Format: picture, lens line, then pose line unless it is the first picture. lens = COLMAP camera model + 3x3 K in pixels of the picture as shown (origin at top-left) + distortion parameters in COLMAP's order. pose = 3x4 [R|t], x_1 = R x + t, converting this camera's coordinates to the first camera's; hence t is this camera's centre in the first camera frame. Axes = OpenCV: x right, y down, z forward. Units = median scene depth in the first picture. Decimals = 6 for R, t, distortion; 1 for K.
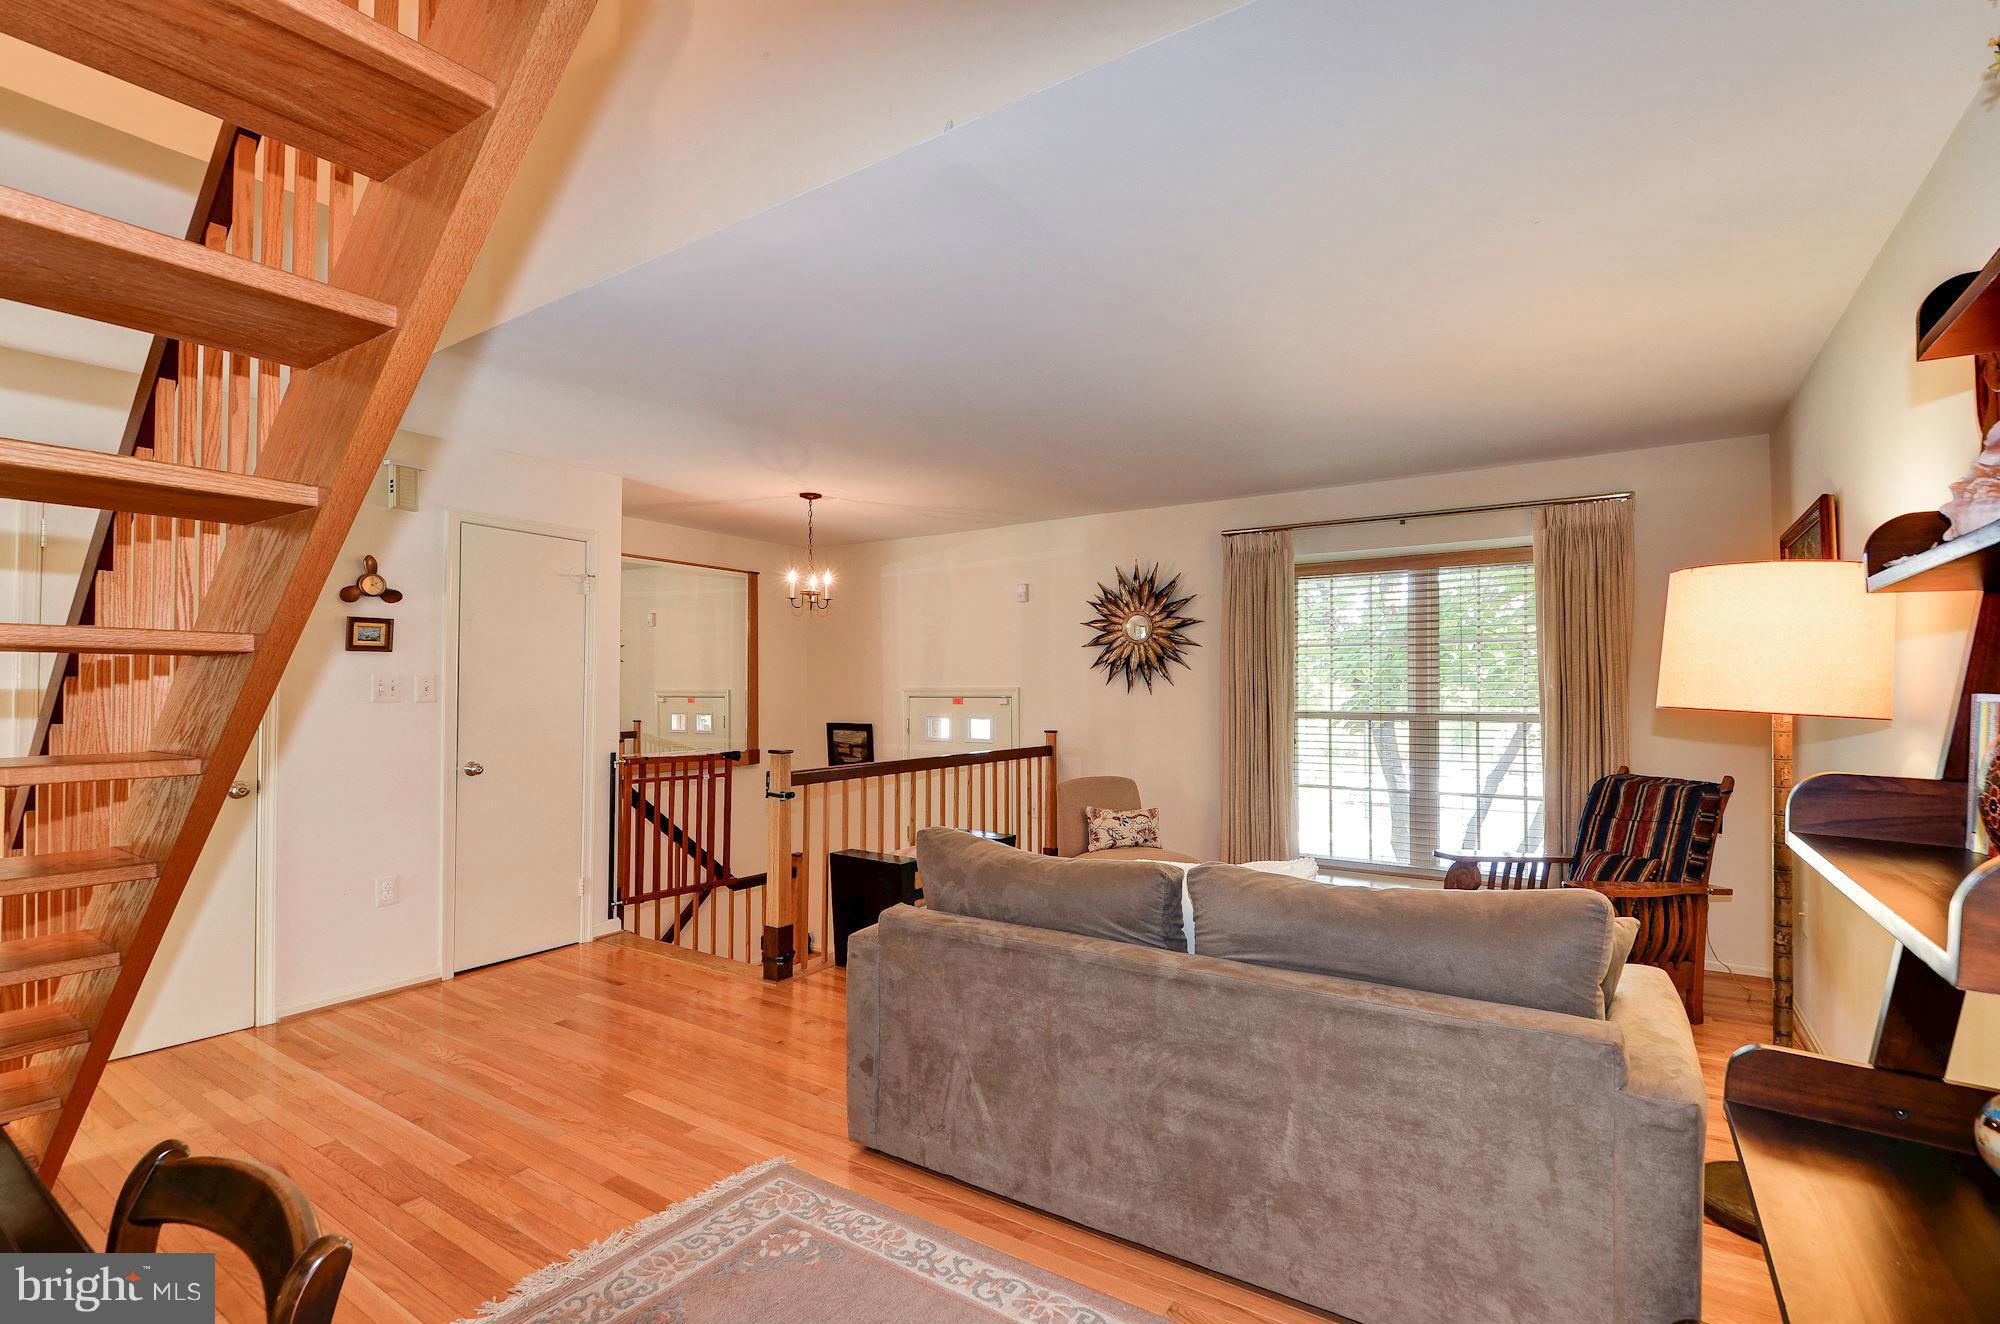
lens RADIAL K [[908.5, 0, 999.4], [0, 908.5, 673.5], [0, 0, 1]] dist [0.000489, -0.000021]
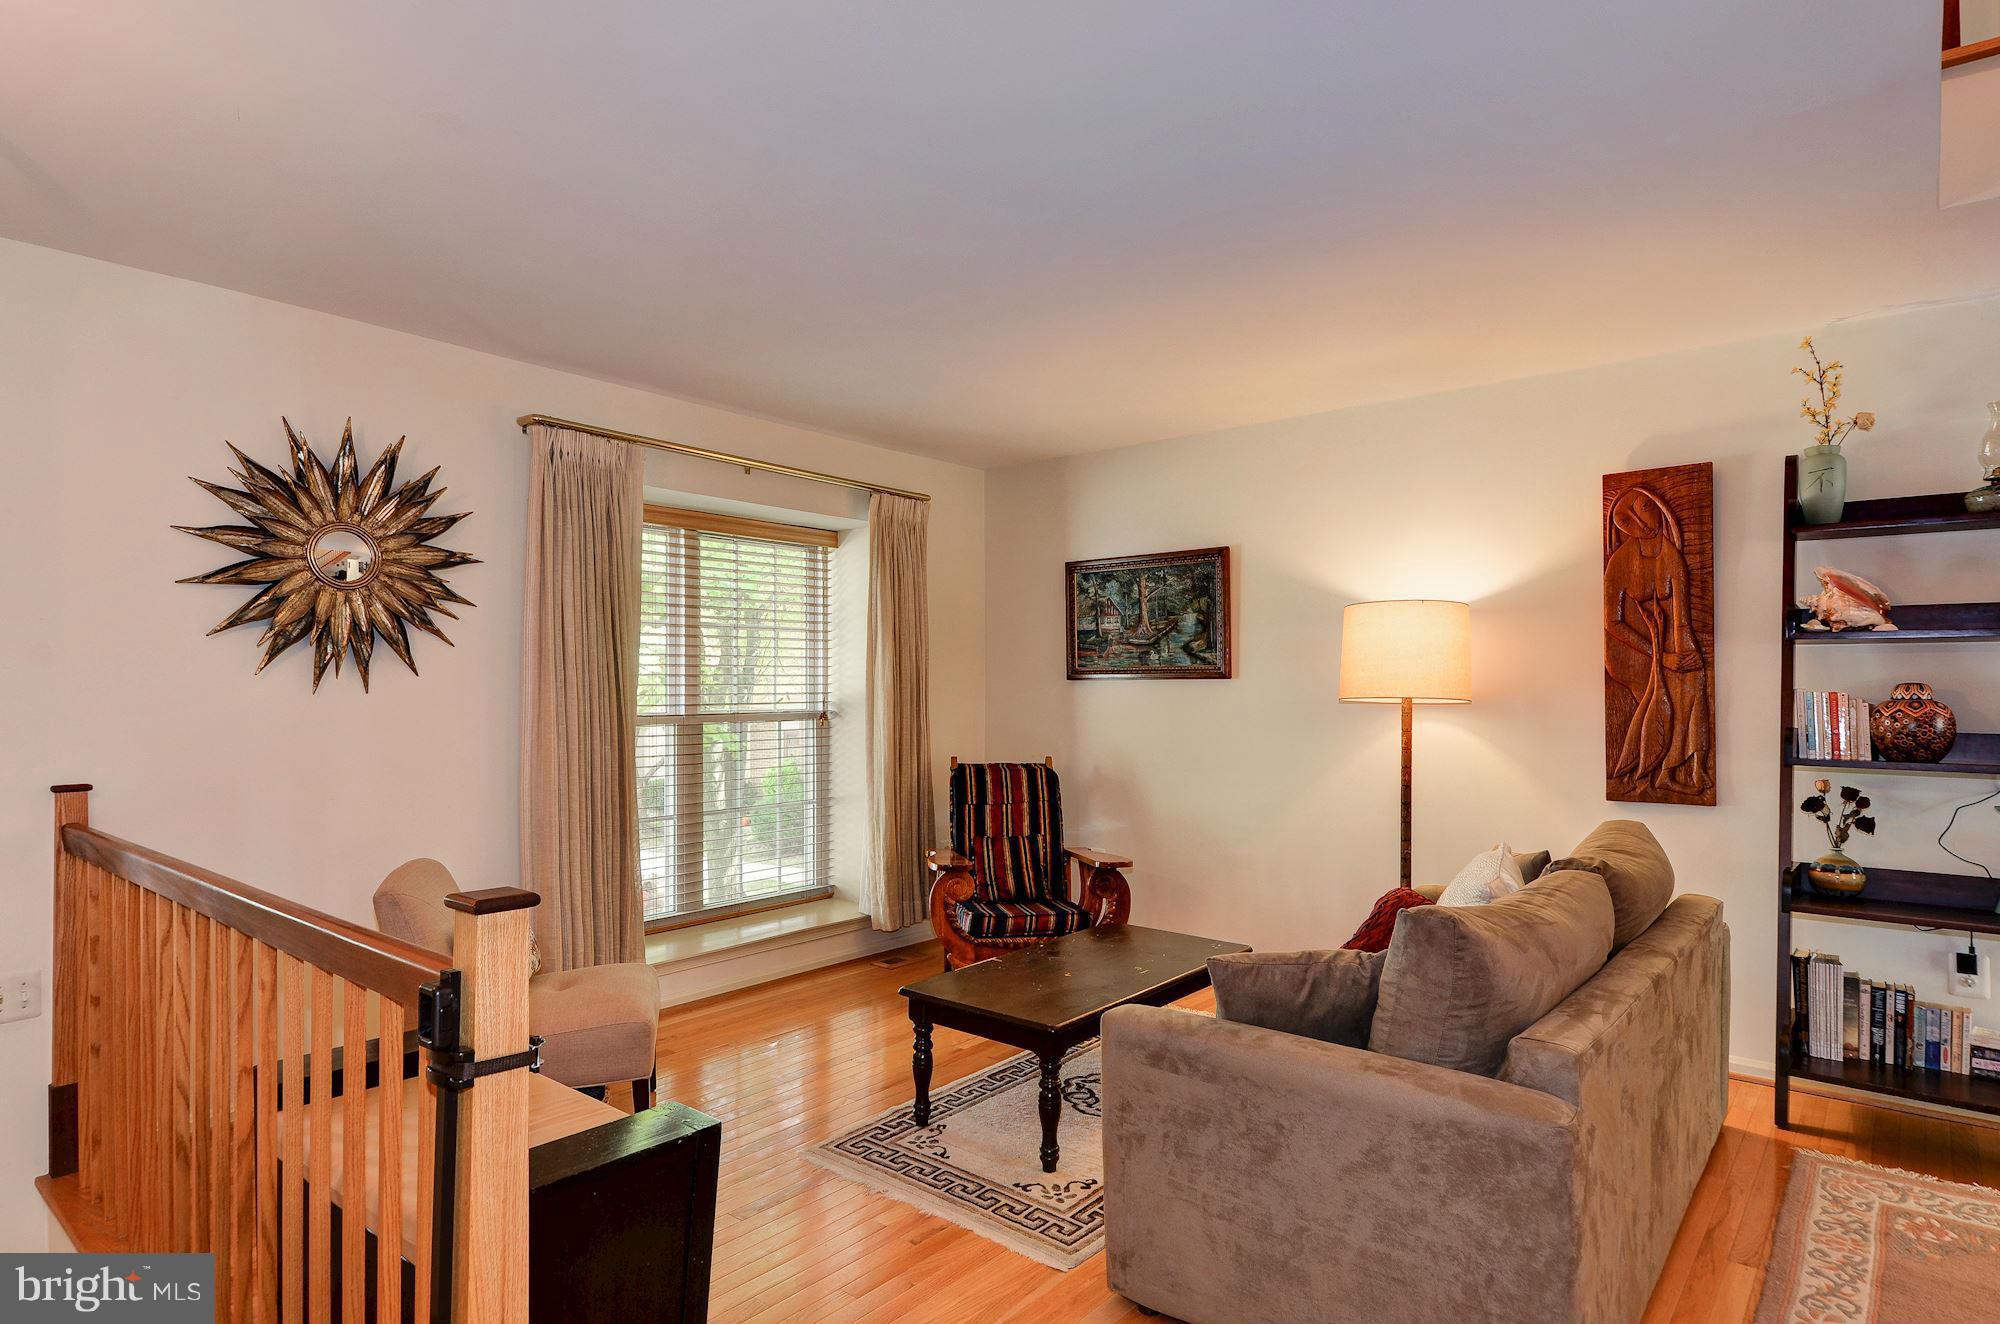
lens RADIAL K [[1068.6, 0, 1000.8], [0, 1068.6, 668.5], [0, 0, 1]] dist [0.001880, 0.000125]
pose [[0.097872, 0.016480, 0.995063, -0.392250], [-0.020640, 0.999681, -0.014526, 0.011400], [-0.994985, -0.019117, 0.098180, 0.588959]]
